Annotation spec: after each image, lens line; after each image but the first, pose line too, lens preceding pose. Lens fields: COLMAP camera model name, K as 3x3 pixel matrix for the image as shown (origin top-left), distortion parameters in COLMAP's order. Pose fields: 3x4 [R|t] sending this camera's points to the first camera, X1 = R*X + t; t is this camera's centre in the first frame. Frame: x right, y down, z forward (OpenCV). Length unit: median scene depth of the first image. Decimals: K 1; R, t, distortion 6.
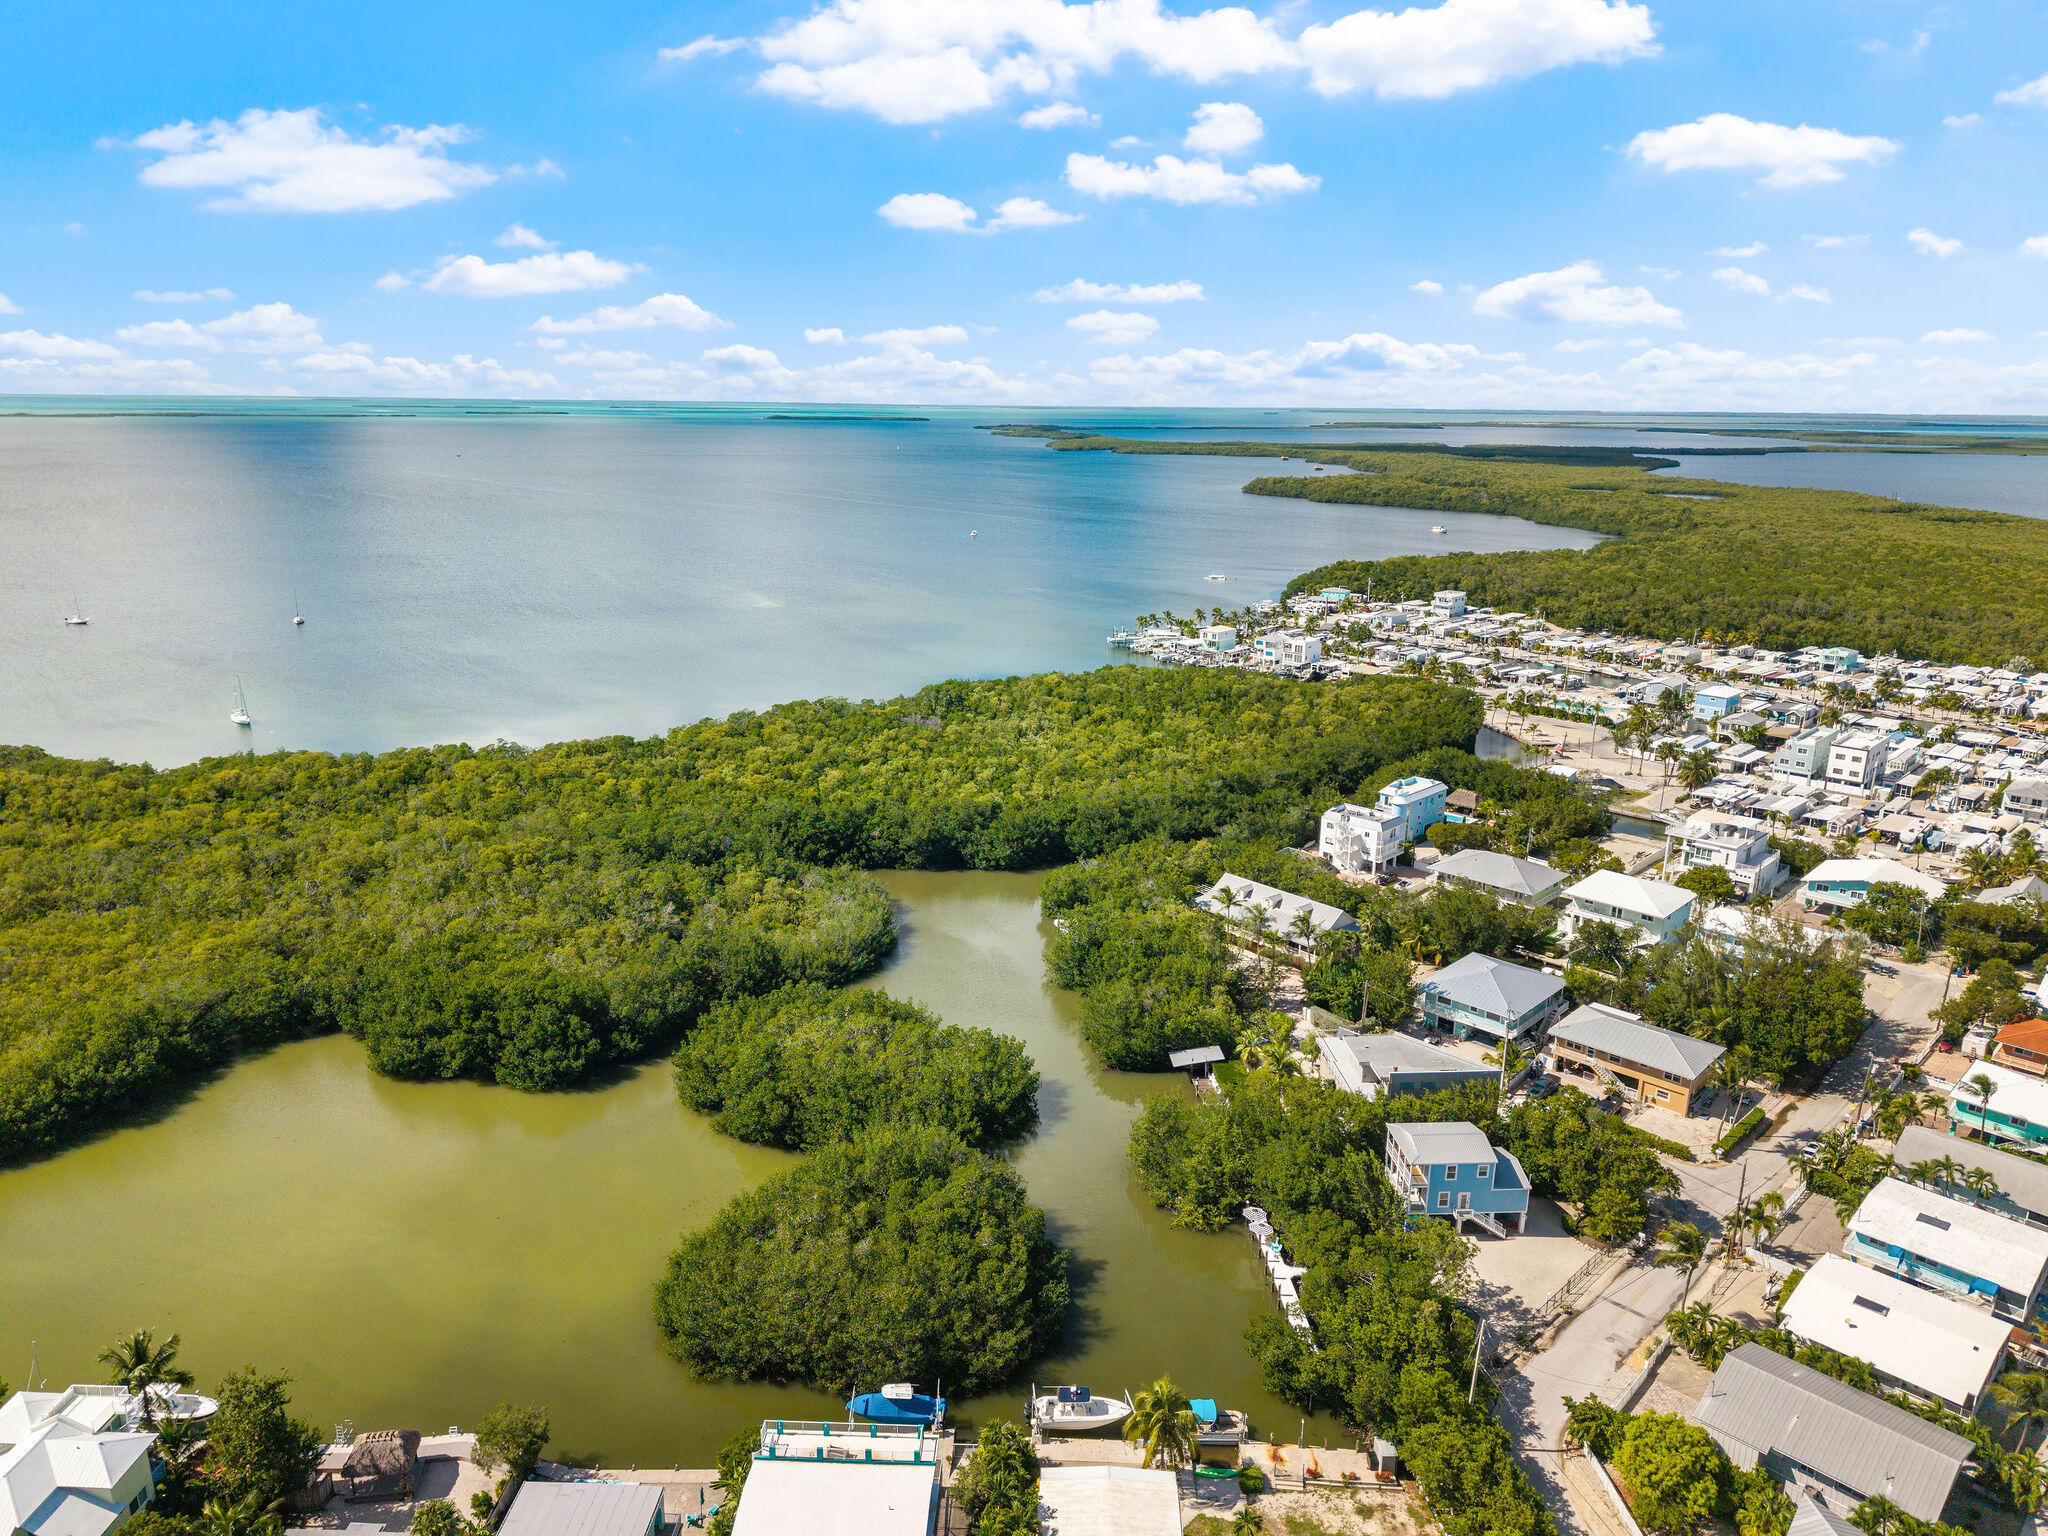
lens RADIAL K [[1376.2, 0, 1024.0], [0, 1376.2, 768.0], [0, 0, 1]] dist [0.002625, -0.002588]
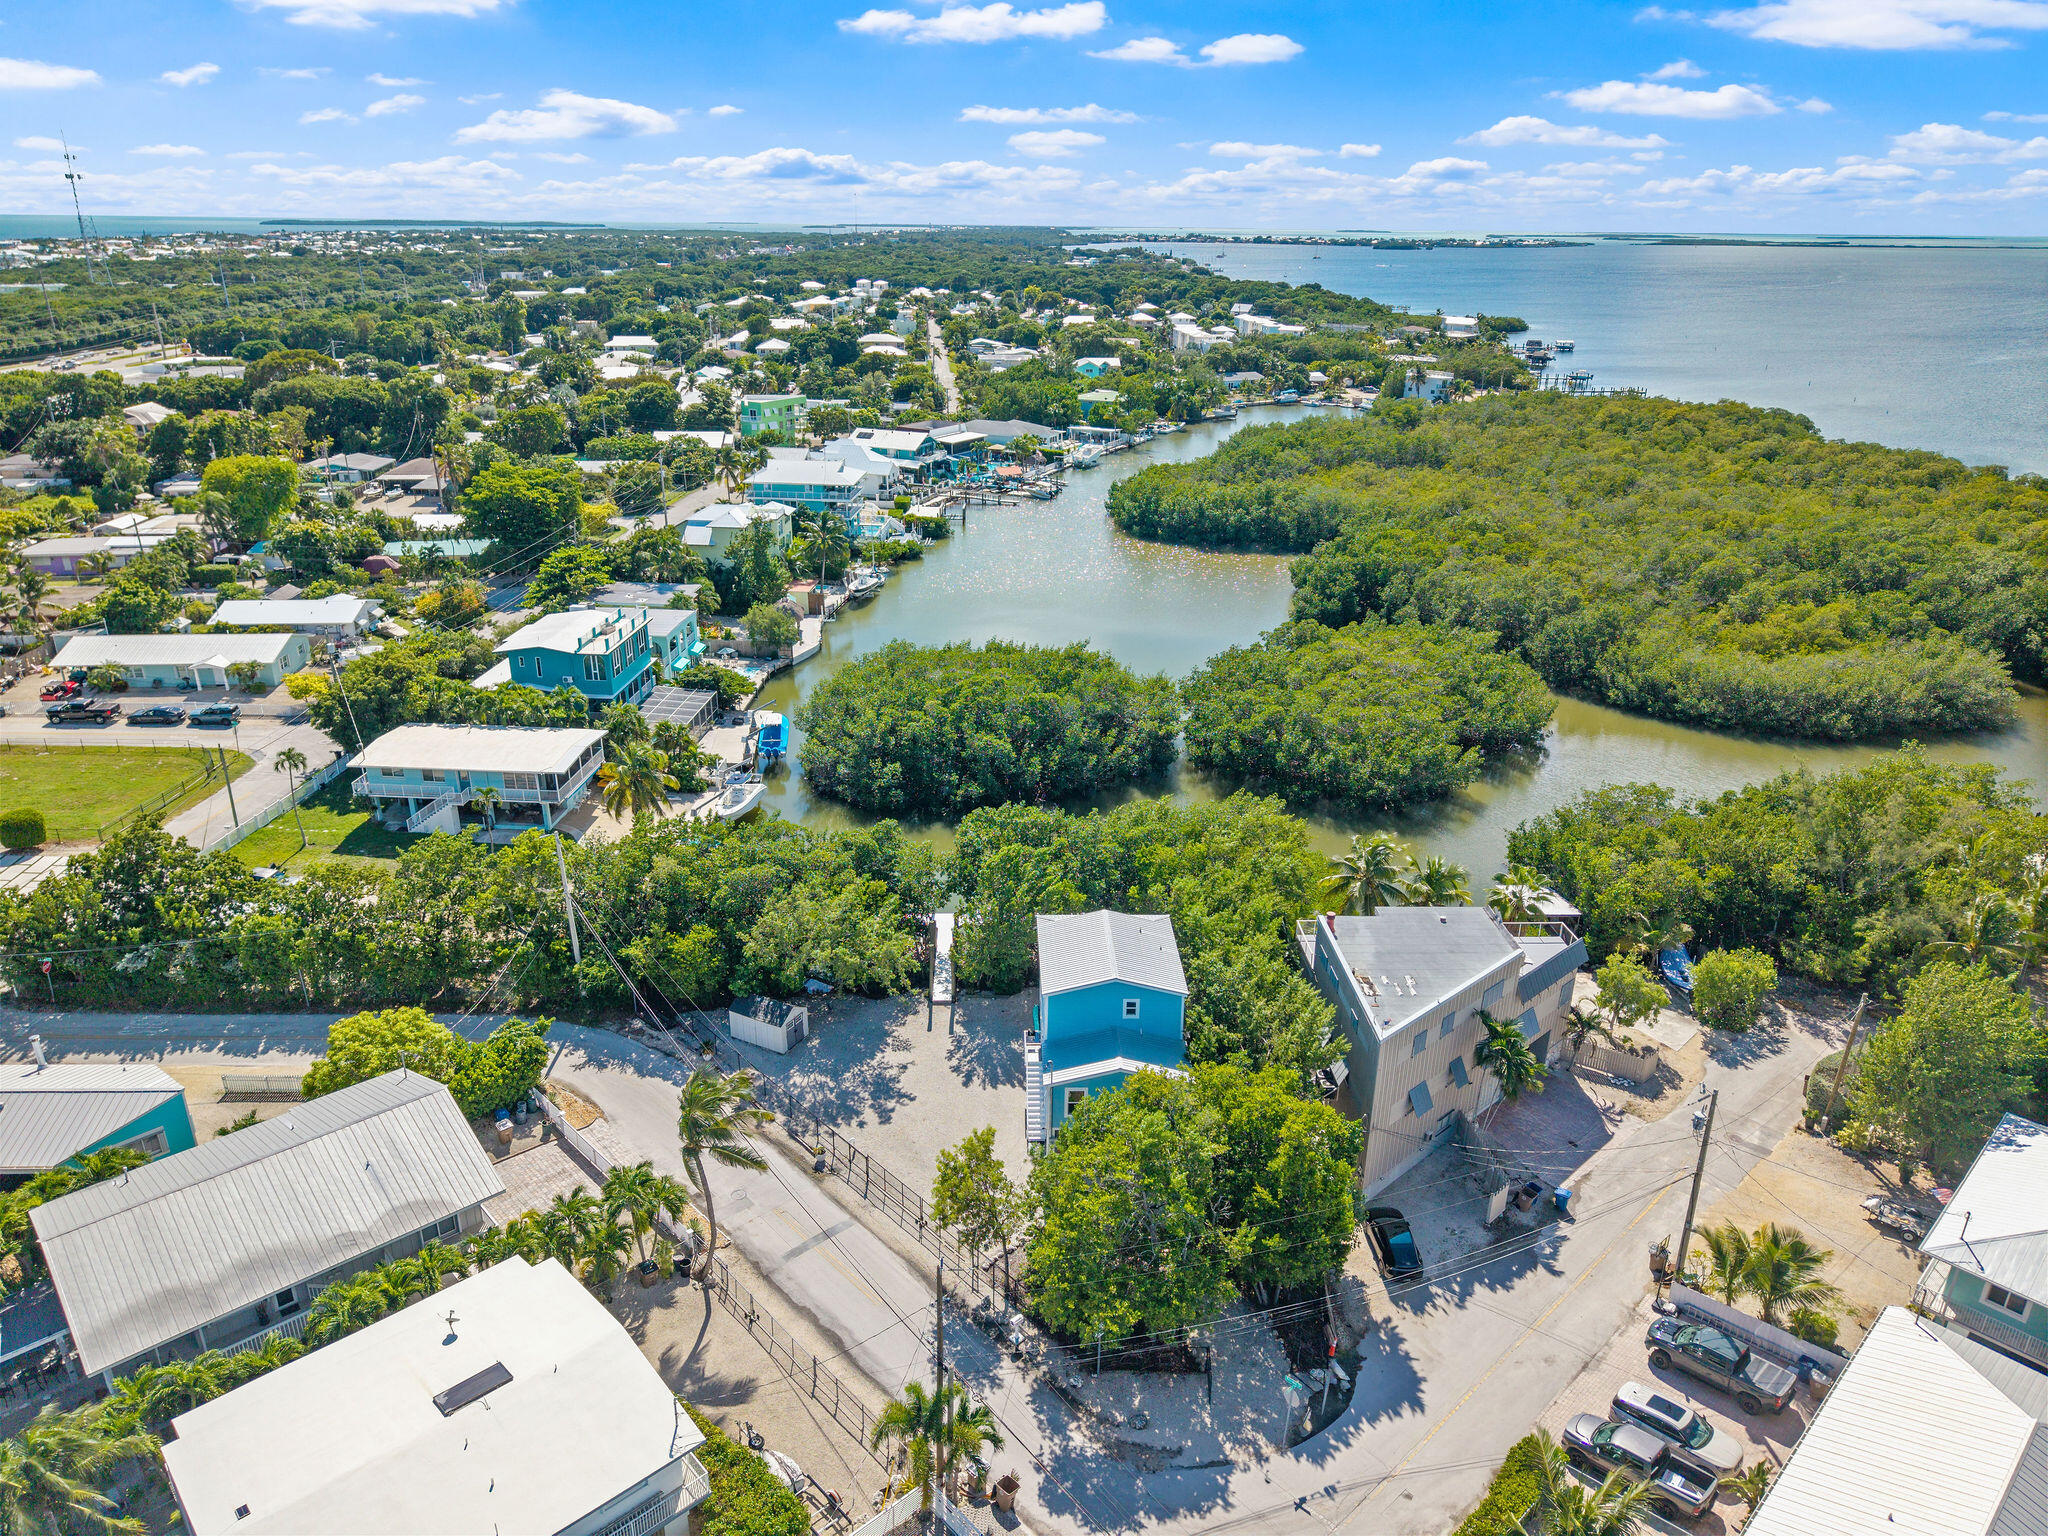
lens RADIAL K [[1348.9, 0, 1024.0], [0, 1348.9, 768.0], [0, 0, 1]] dist [0.003235, -0.003098]
pose [[-0.039391, 0.358777, -0.932592, 0.746717], [-0.263250, 0.896618, 0.356056, 0.021857], [0.963923, 0.259530, 0.059130, 0.877764]]
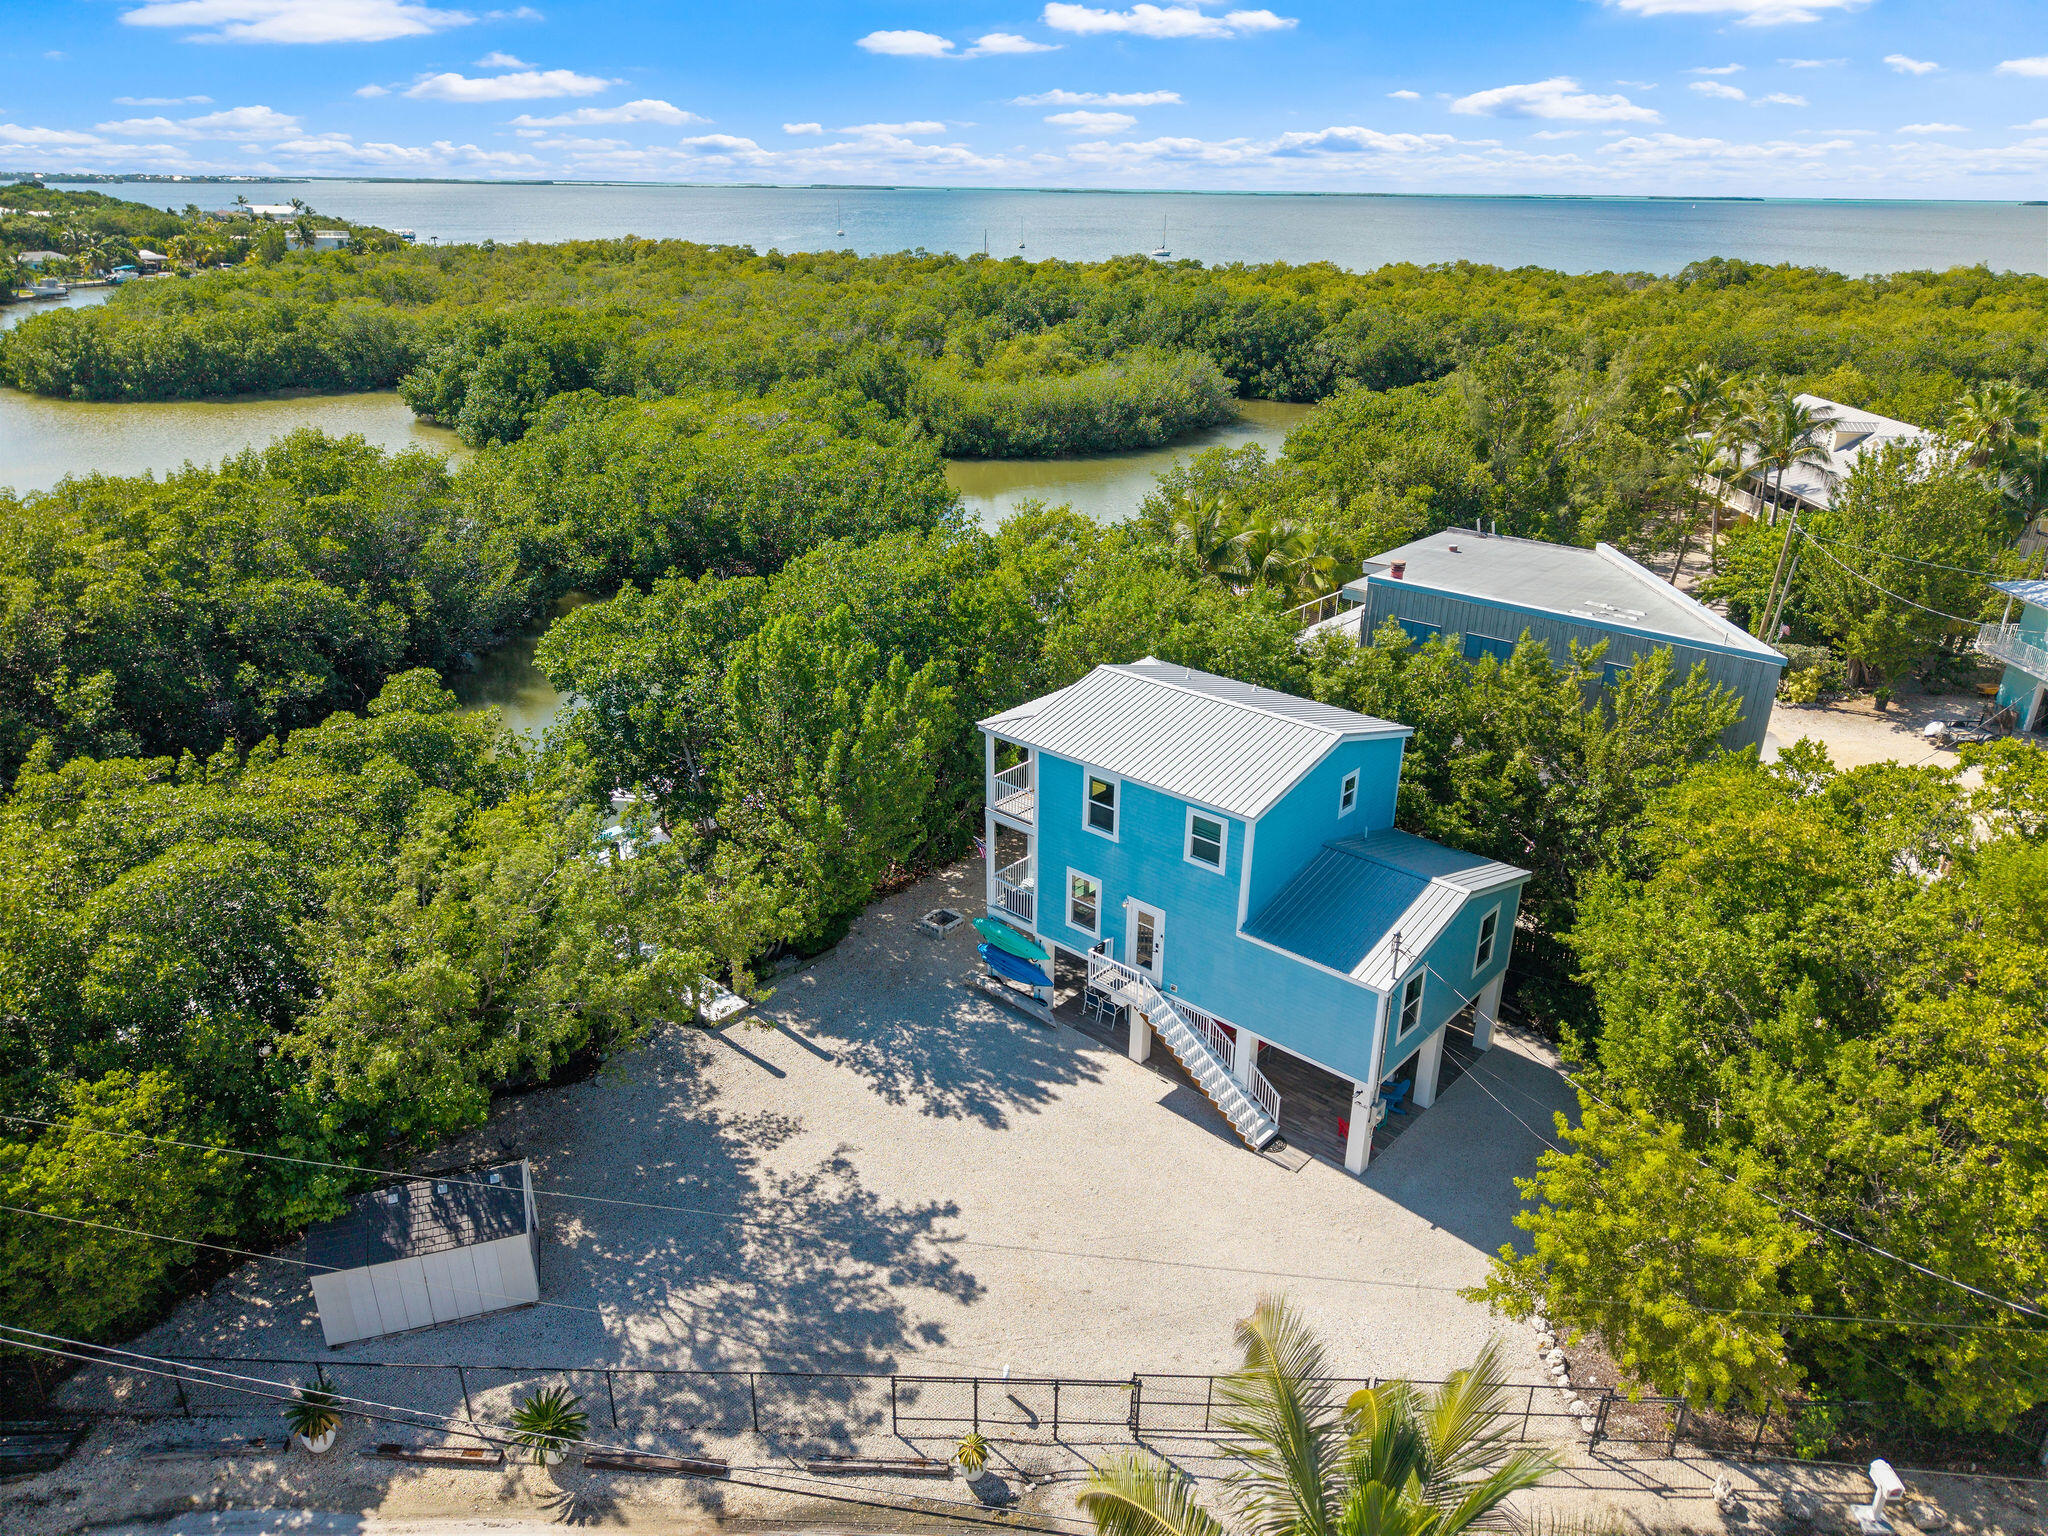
lens RADIAL K [[1369.9, 0, 1024.0], [0, 1369.9, 768.0], [0, 0, 1]] dist [0.010874, -0.003046]
pose [[0.705555, 0.276027, -0.652688, 0.434348], [-0.187676, 0.960919, 0.203502, 0.222561], [0.683352, -0.021088, 0.729785, 0.752426]]
